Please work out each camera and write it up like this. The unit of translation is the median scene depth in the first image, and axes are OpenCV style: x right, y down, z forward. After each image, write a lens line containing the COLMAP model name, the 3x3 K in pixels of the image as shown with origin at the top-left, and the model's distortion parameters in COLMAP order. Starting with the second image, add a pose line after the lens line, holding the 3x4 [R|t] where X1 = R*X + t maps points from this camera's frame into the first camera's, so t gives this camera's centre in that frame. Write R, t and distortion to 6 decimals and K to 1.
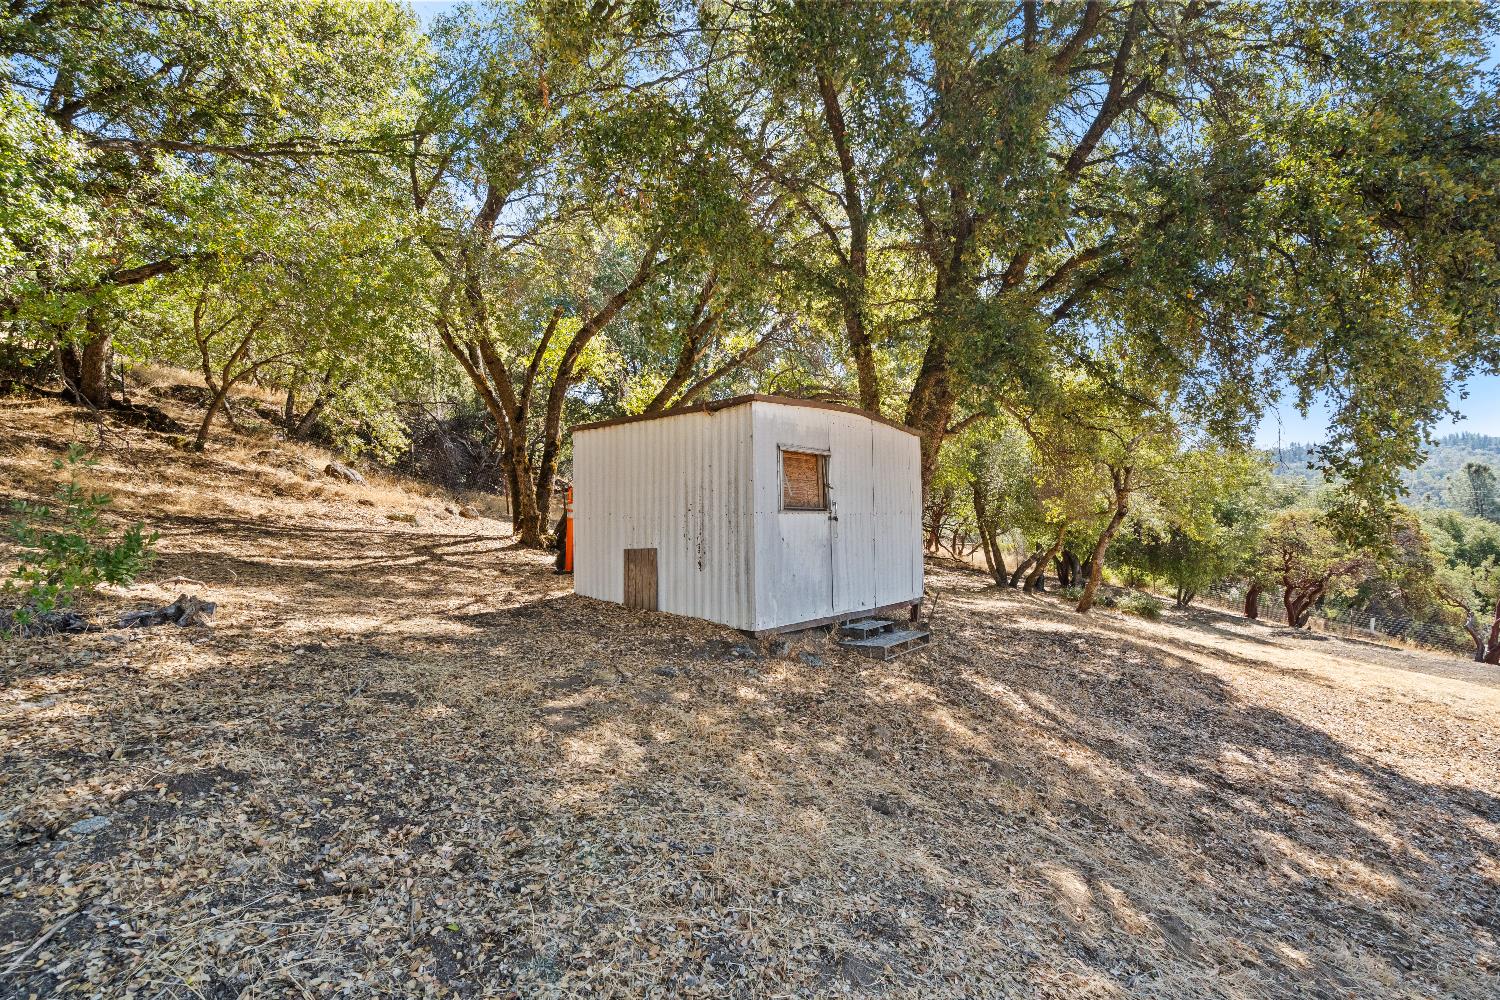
lens RADIAL K [[677.2, 0, 747.2], [0, 677.2, 499.6], [0, 0, 1]] dist [-0.003386, 0.000431]
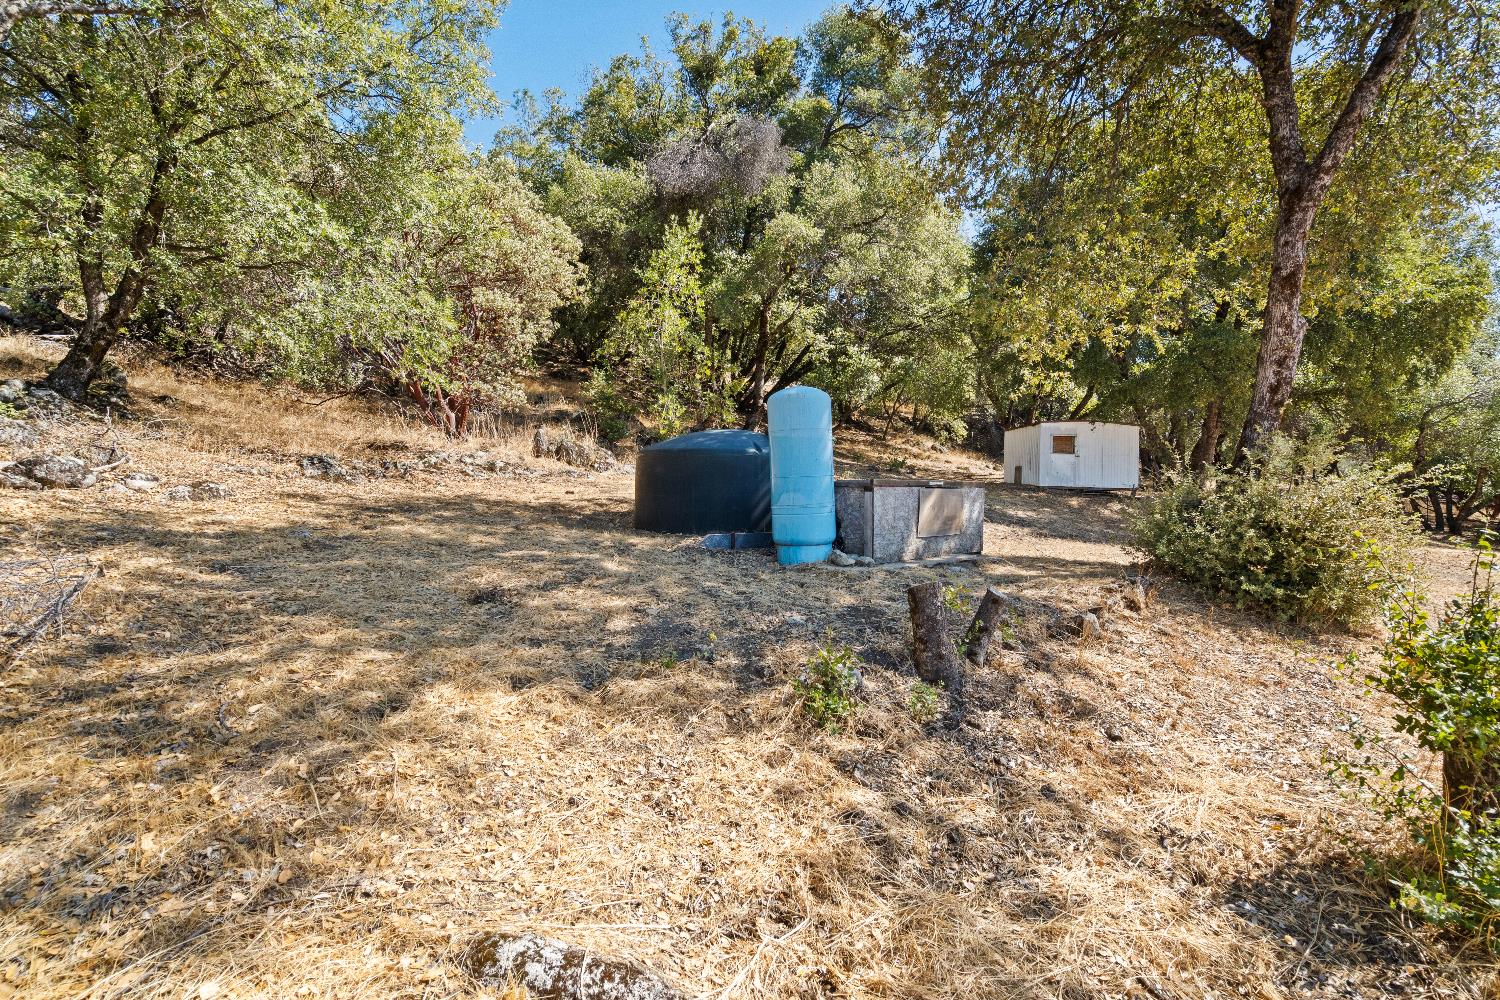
lens RADIAL K [[677.2, 0, 747.8], [0, 677.2, 497.9], [0, 0, 1]] dist [-0.003386, 0.000431]
pose [[0.686128, 0.030416, -0.726845, 0.551813], [-0.007177, 0.999360, 0.035045, 0.046615], [0.727445, -0.018828, 0.685907, -0.916571]]
